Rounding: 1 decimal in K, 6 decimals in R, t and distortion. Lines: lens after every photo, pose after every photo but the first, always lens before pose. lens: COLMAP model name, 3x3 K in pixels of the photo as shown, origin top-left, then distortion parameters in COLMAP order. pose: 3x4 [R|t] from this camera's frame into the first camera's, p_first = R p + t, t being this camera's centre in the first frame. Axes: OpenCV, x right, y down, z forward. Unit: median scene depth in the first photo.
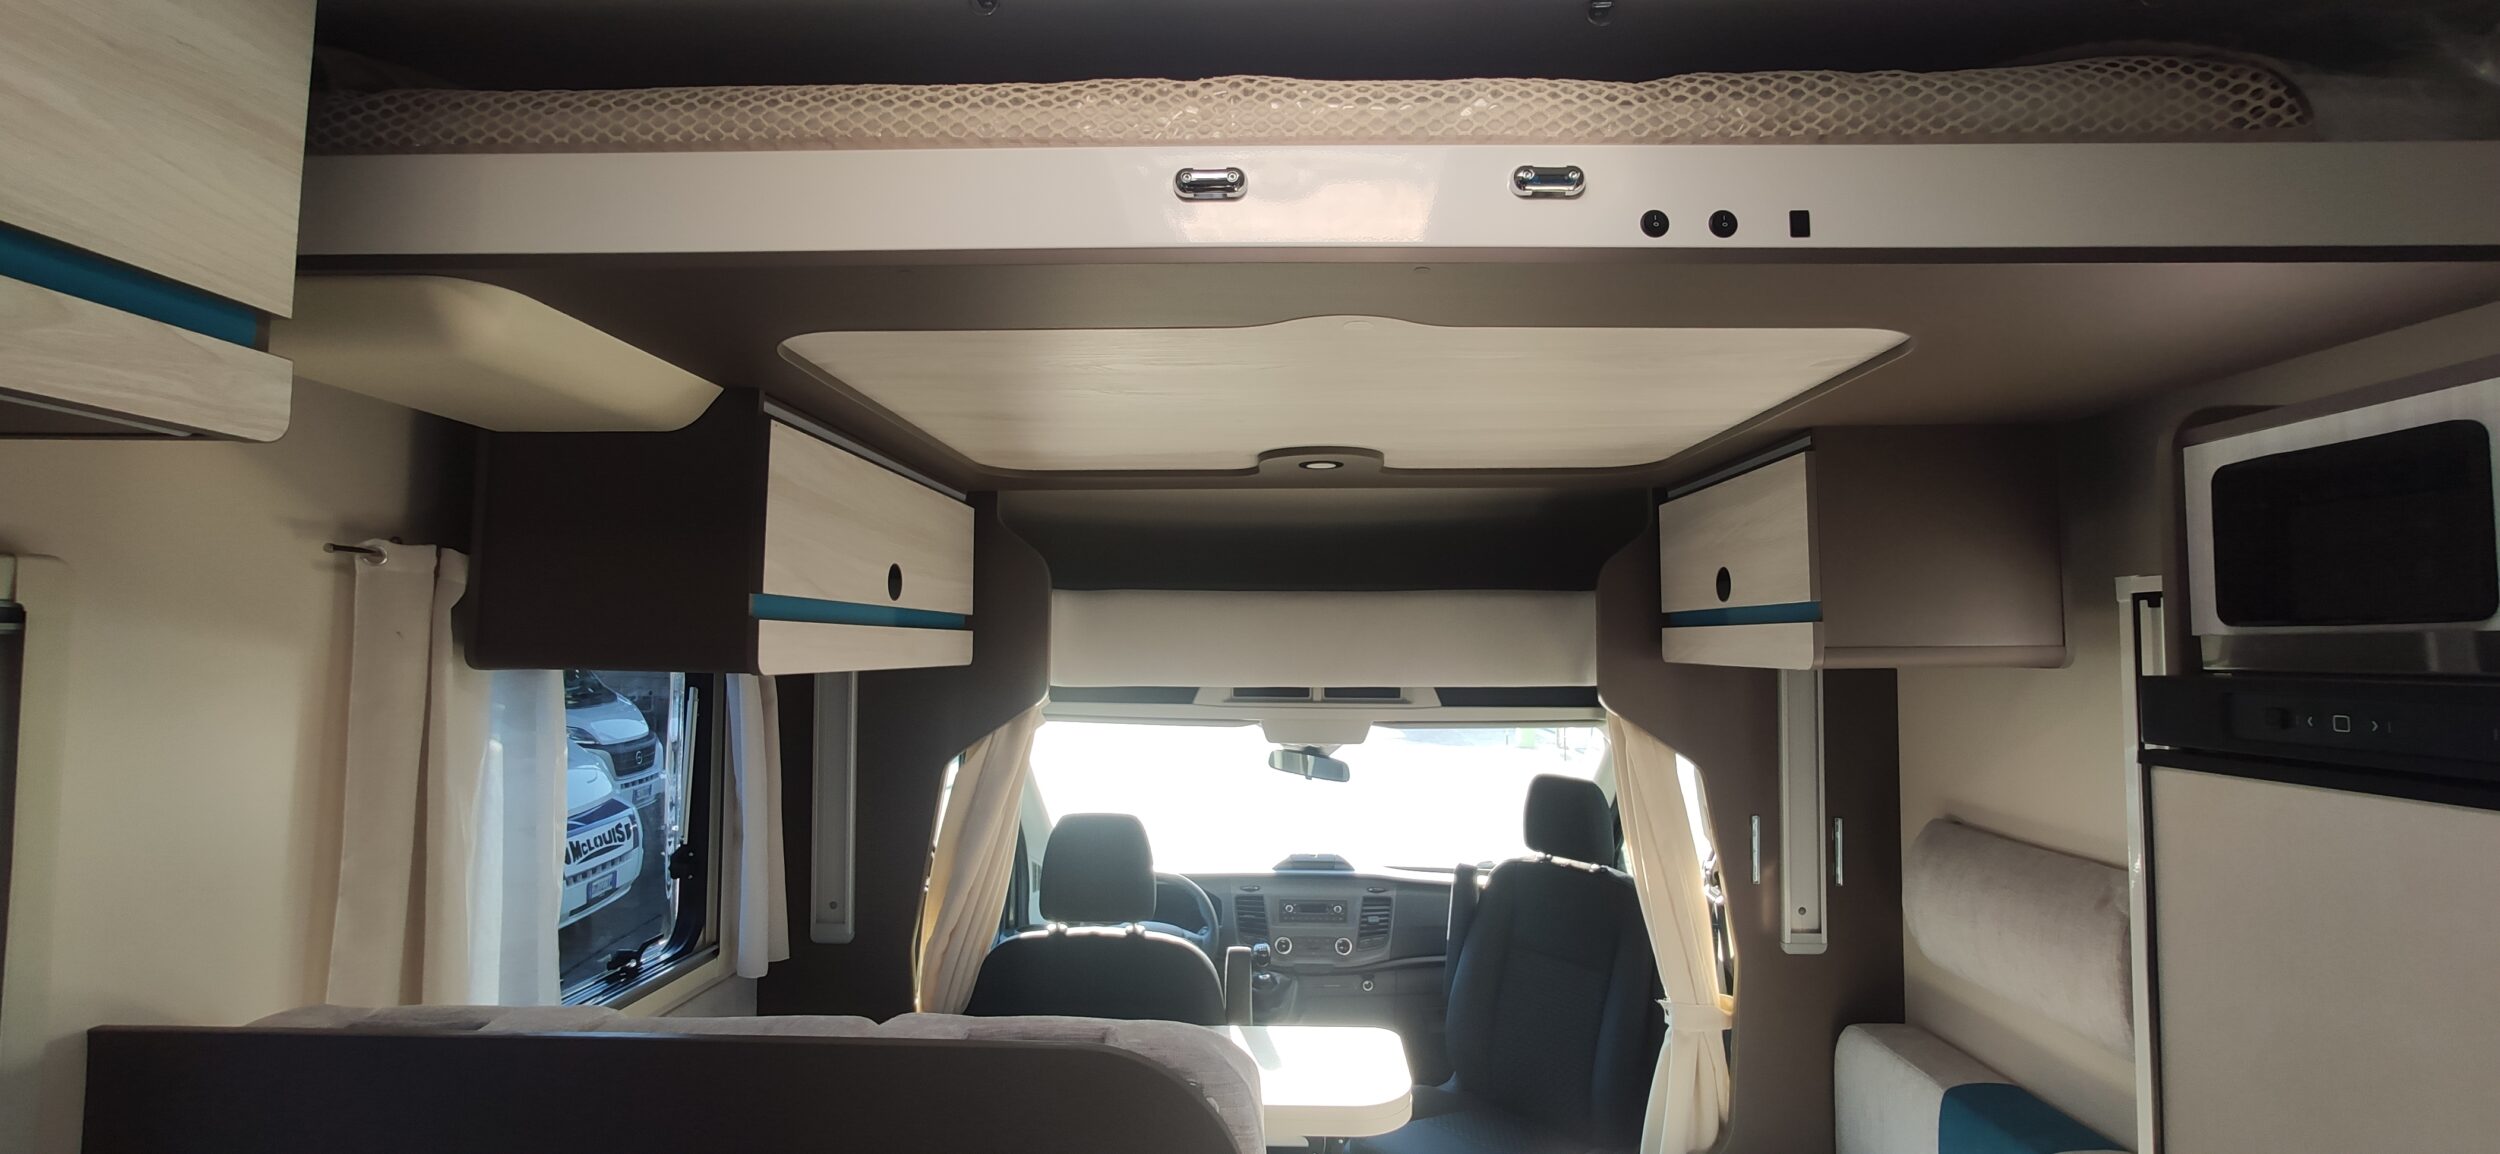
lens RADIAL K [[1091.0, 0, 1256.8], [0, 1091.0, 587.9], [0, 0, 1]] dist [-0.027906, 0.015386]
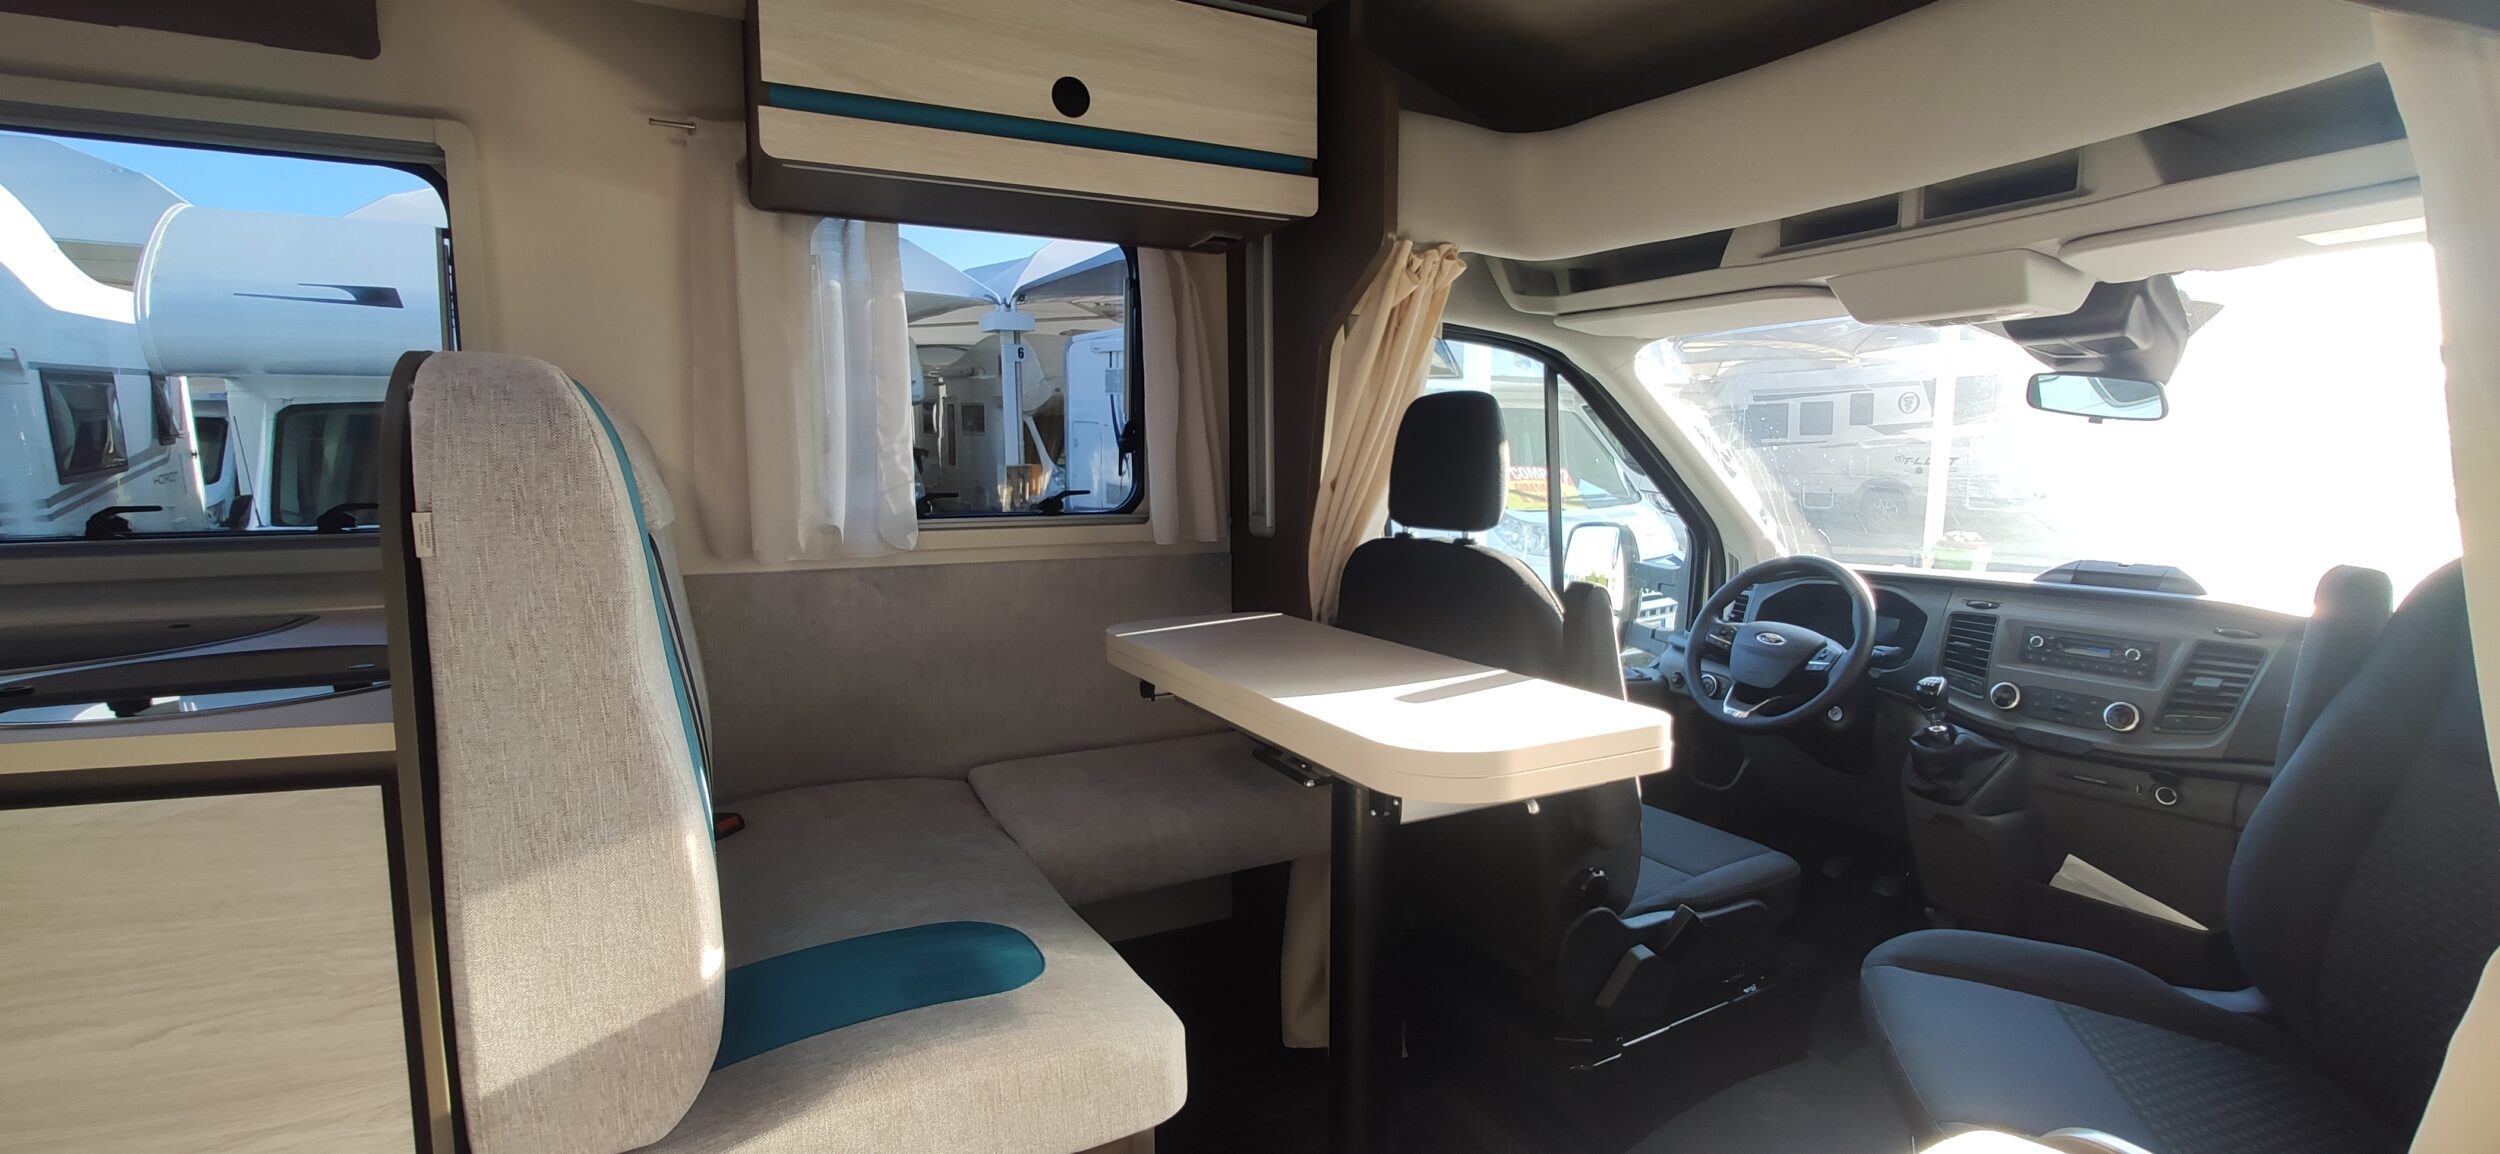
lens RADIAL K [[1091.0, 0, 1256.8], [0, 1091.0, 587.9], [0, 0, 1]] dist [-0.027906, 0.015386]
pose [[0.480915, 0.093924, -0.871722, 0.474180], [0.052896, 0.989326, 0.135778, 0.233132], [0.875170, -0.111408, 0.470814, 0.508683]]
